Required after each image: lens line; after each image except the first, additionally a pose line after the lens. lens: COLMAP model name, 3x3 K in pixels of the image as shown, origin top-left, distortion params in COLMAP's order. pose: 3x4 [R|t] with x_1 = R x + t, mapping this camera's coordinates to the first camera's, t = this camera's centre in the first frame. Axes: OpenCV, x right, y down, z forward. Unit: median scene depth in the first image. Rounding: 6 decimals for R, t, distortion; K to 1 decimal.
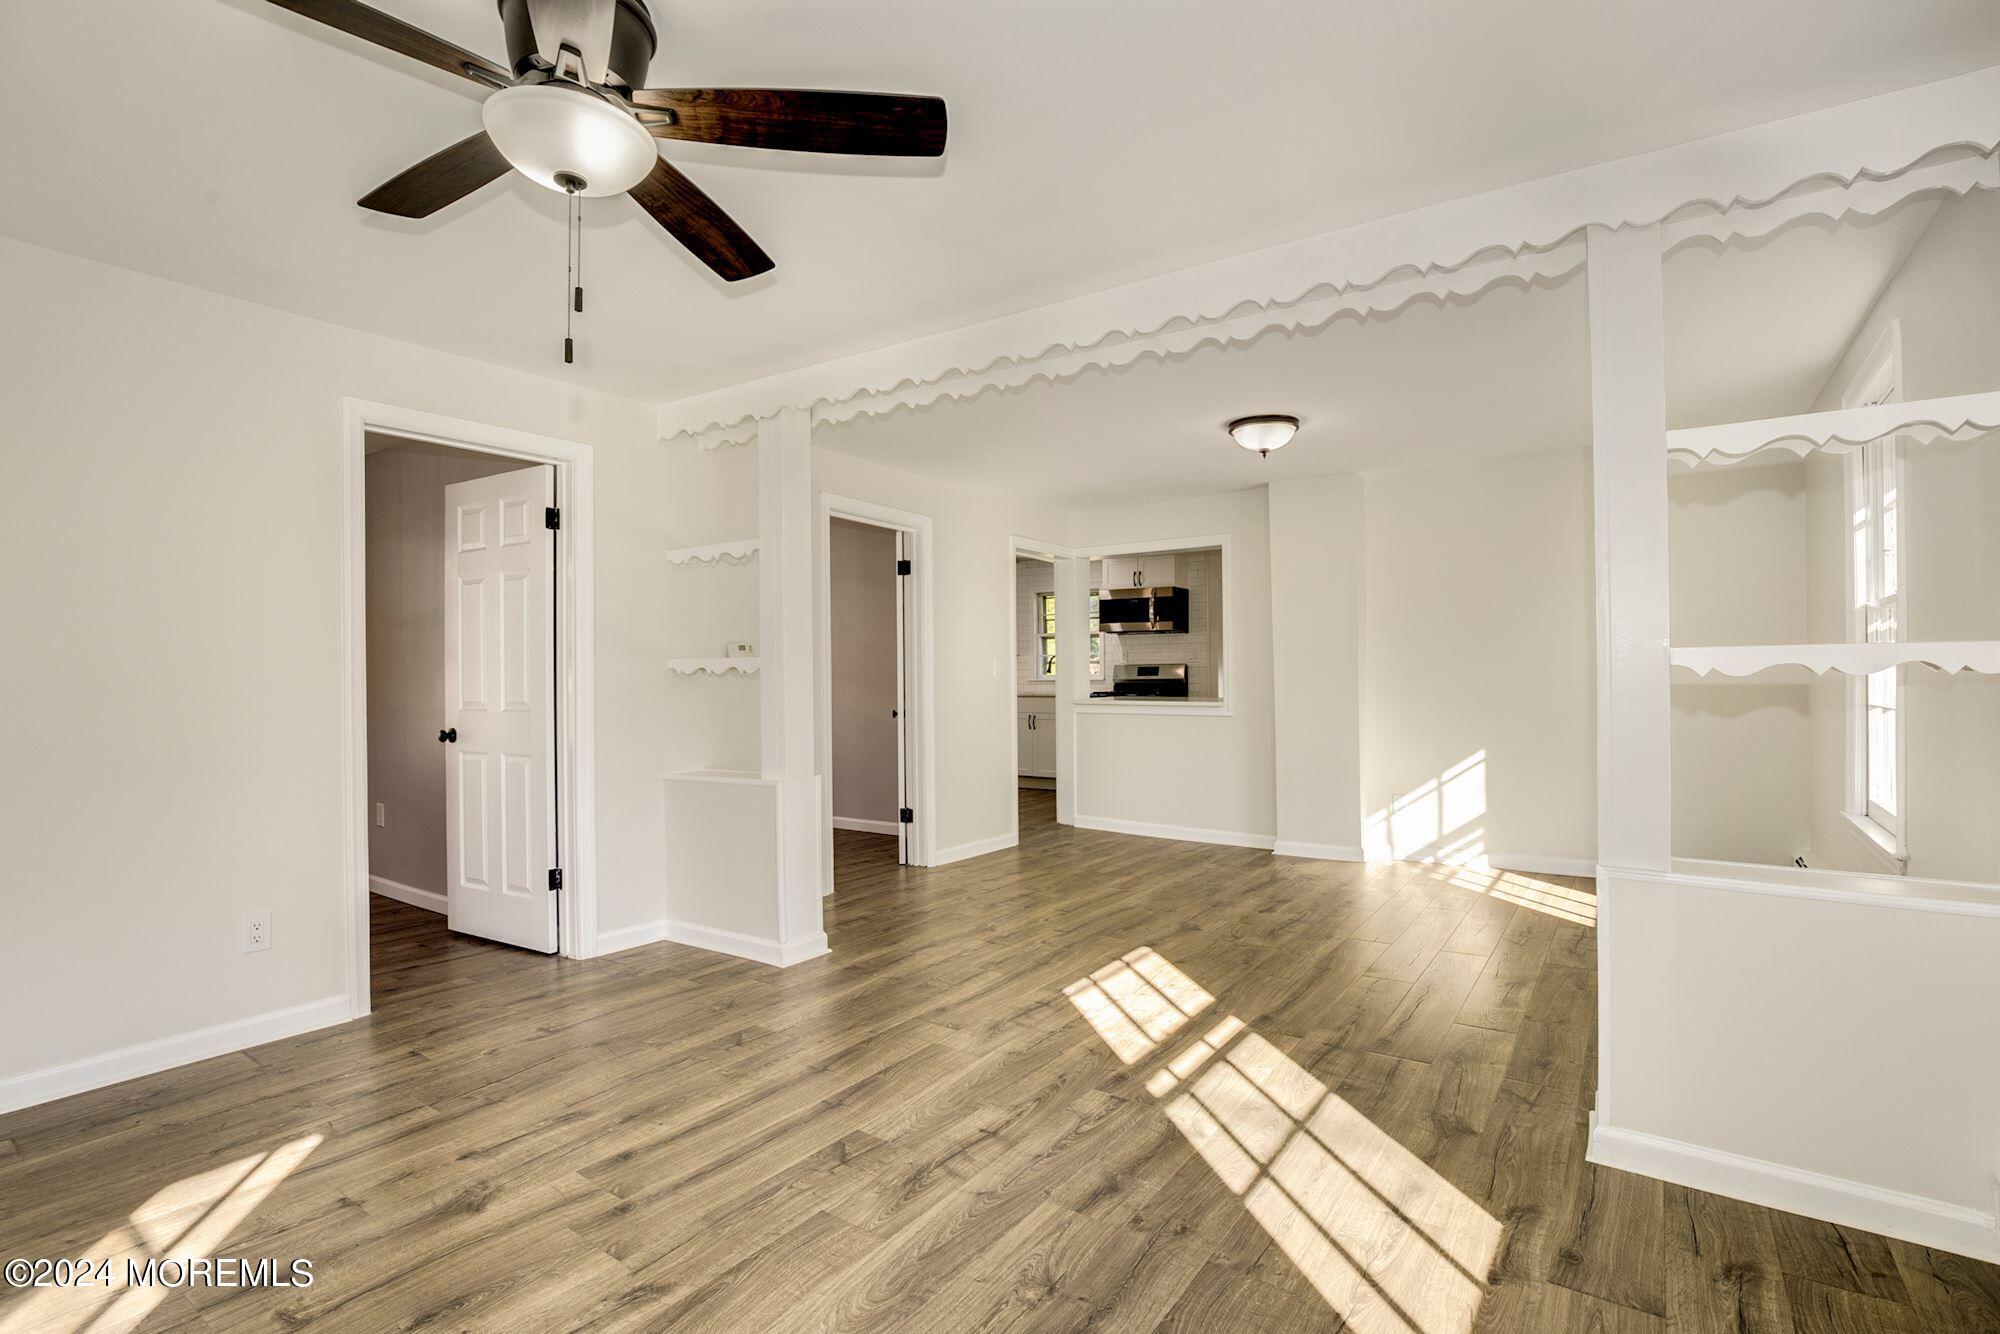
lens RADIAL K [[928.3, 0, 1013.1], [0, 928.3, 679.3], [0, 0, 1]] dist [-0.034172, 0.008360]
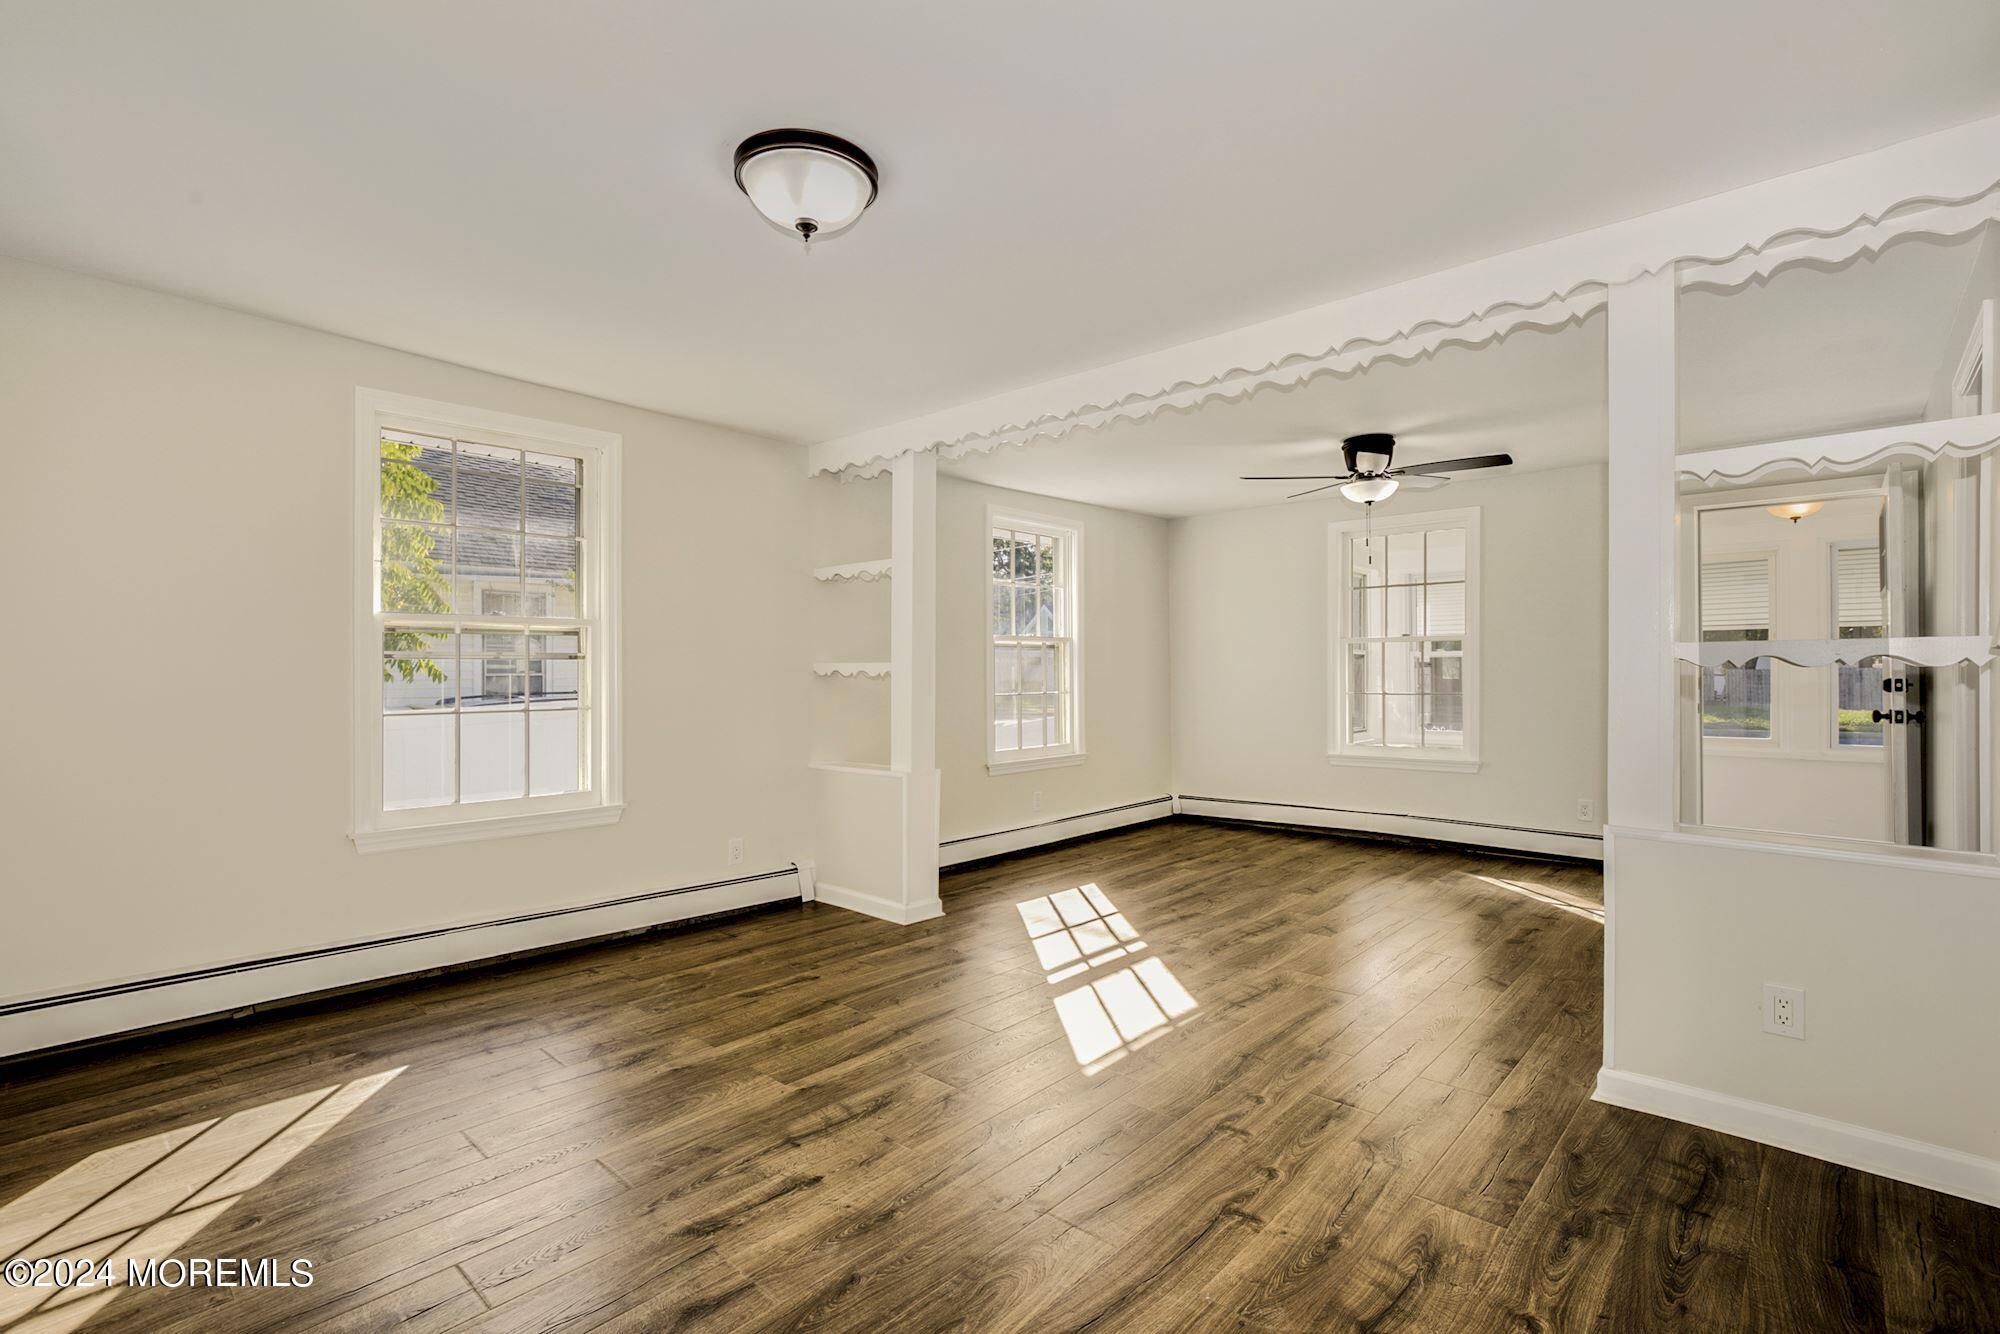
lens RADIAL K [[923.9, 0, 1005.0], [0, 923.9, 671.8], [0, 0, 1]] dist [-0.036426, 0.005795]
pose [[-0.991221, 0.007724, 0.131990, 0.171527], [0.008444, 0.999952, 0.004892, -0.020098], [-0.131946, 0.005964, -0.991239, 2.329403]]
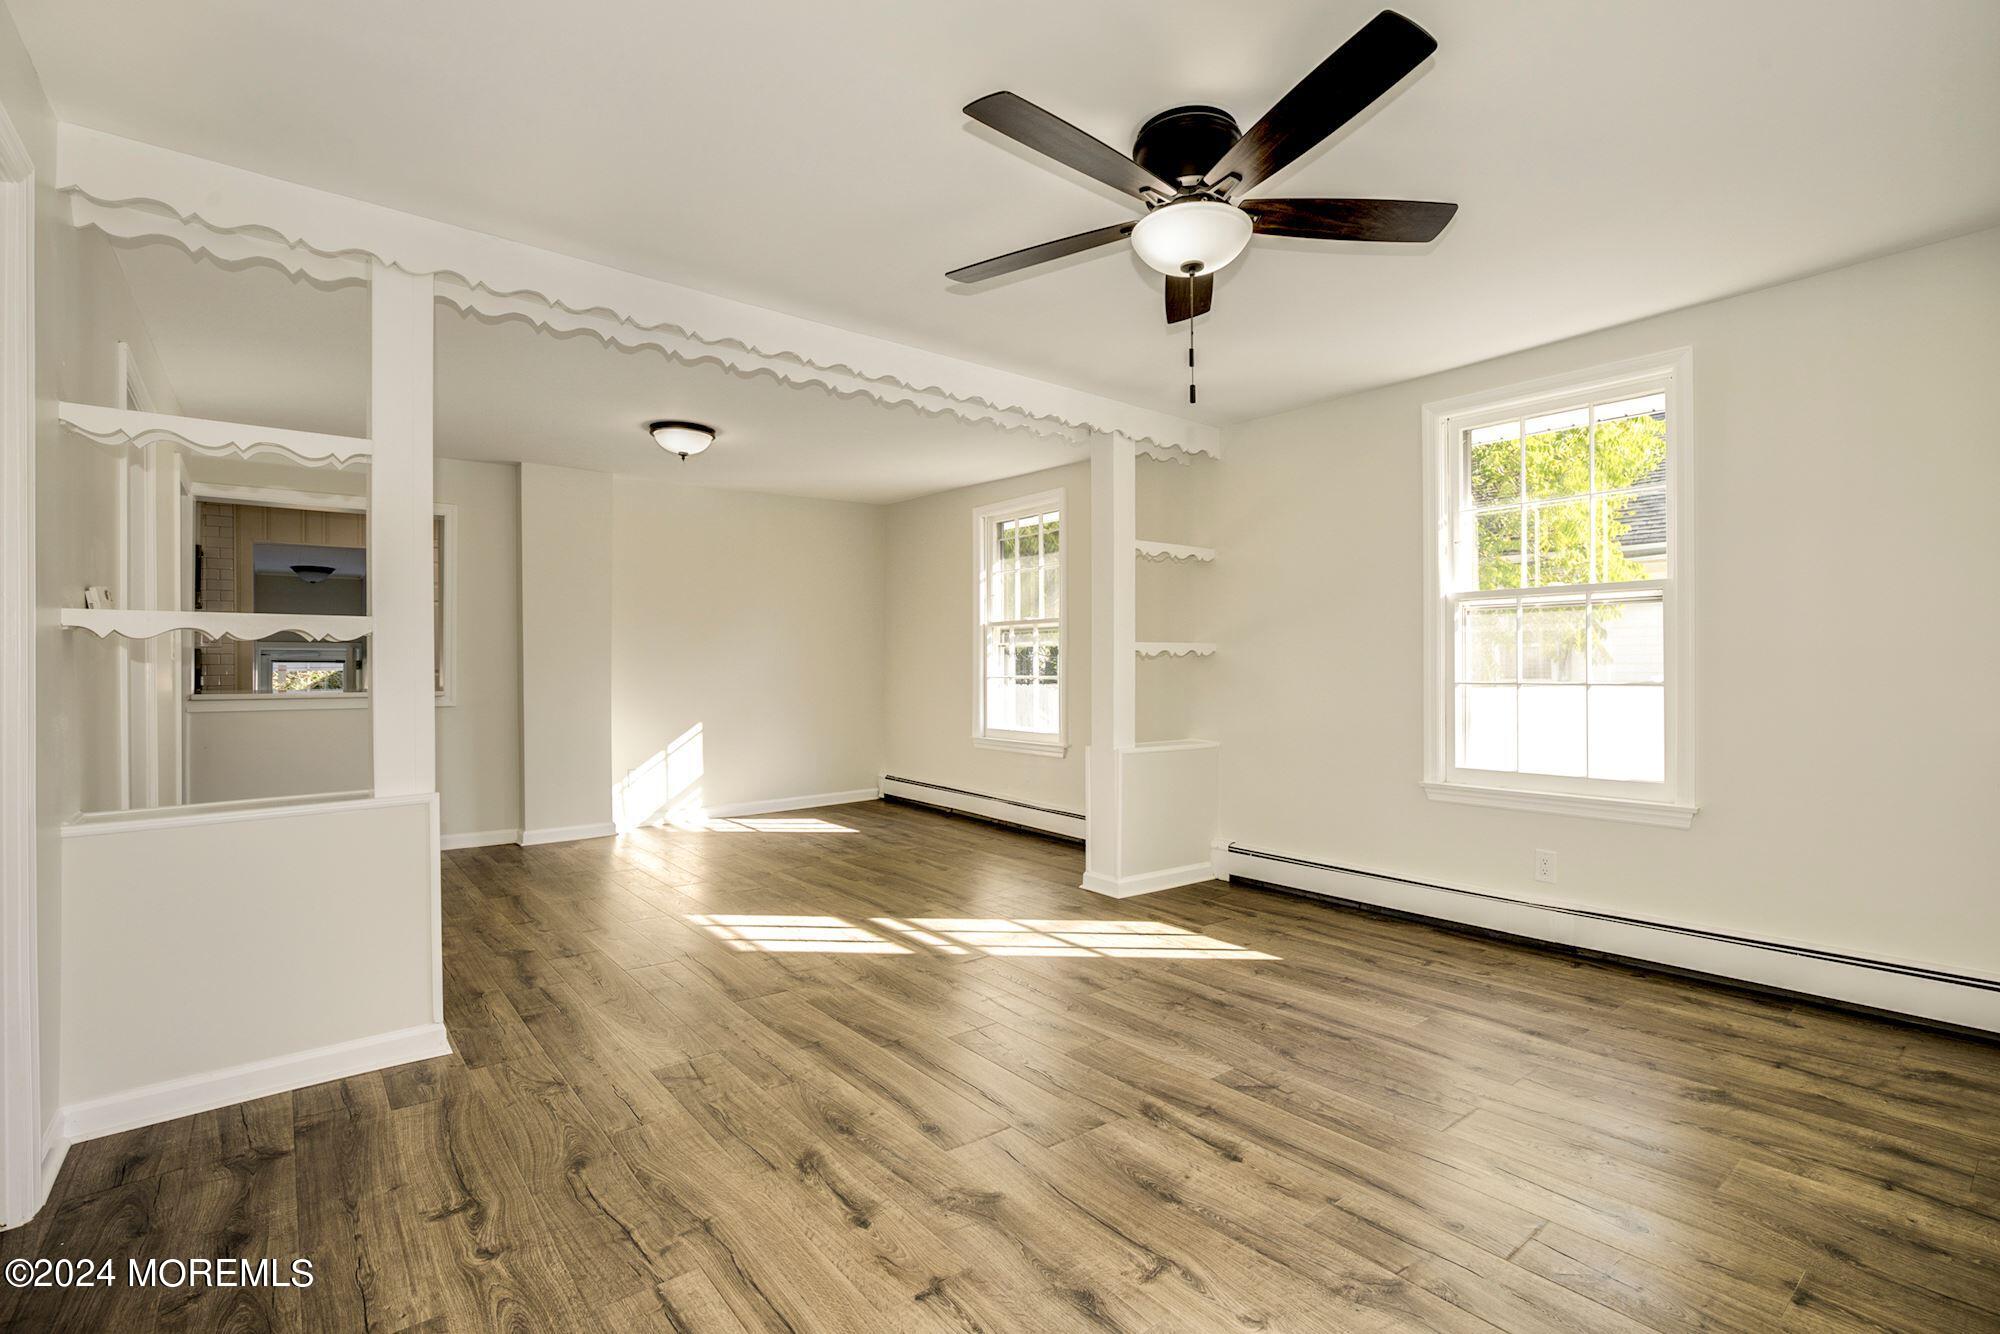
lens RADIAL K [[923.9, 0, 1005.0], [0, 923.9, 671.8], [0, 0, 1]] dist [-0.036426, 0.005795]
pose [[0.286663, 0.000563, 0.958031, -1.033922], [0.009133, 0.999953, -0.003320, 0.029807], [-0.957988, 0.009701, 0.286644, 0.495251]]
